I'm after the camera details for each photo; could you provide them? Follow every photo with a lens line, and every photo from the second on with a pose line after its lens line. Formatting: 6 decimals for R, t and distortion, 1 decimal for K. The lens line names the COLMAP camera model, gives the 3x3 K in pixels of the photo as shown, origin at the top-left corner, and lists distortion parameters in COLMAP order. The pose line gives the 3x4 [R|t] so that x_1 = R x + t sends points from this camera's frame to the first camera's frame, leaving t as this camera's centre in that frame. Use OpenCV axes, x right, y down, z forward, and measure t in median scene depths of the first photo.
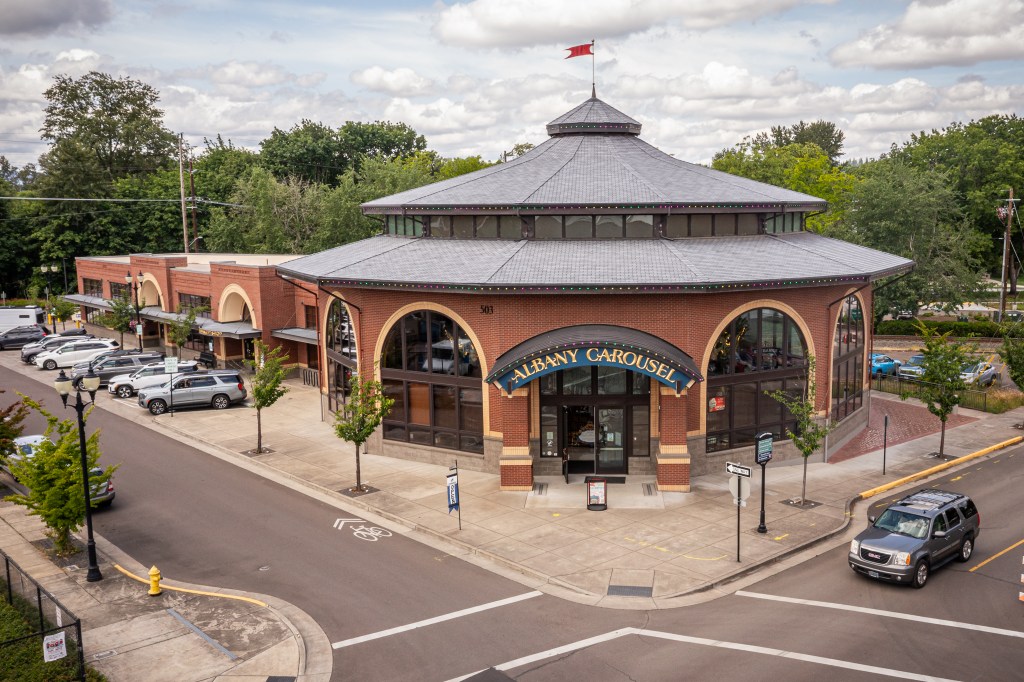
lens RADIAL K [[999.2, 0, 584.2], [0, 999.2, 342.2], [0, 0, 1]] dist [-0.020595, -0.004206]
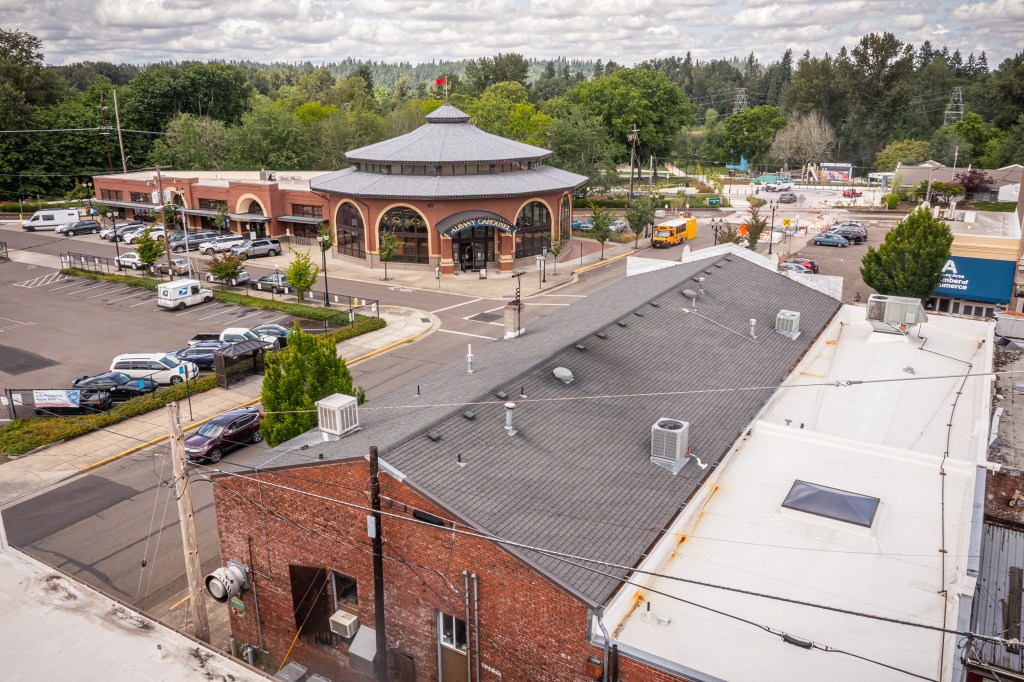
lens RADIAL K [[855.9, 0, 512.0], [0, 855.9, 341.0], [0, 0, 1]] dist [-0.008486, 0.001443]
pose [[0.969074, -0.068765, 0.236995, -0.328115], [0.033724, 0.988284, 0.148854, -0.007119], [-0.244454, -0.136258, 0.960039, -0.884099]]
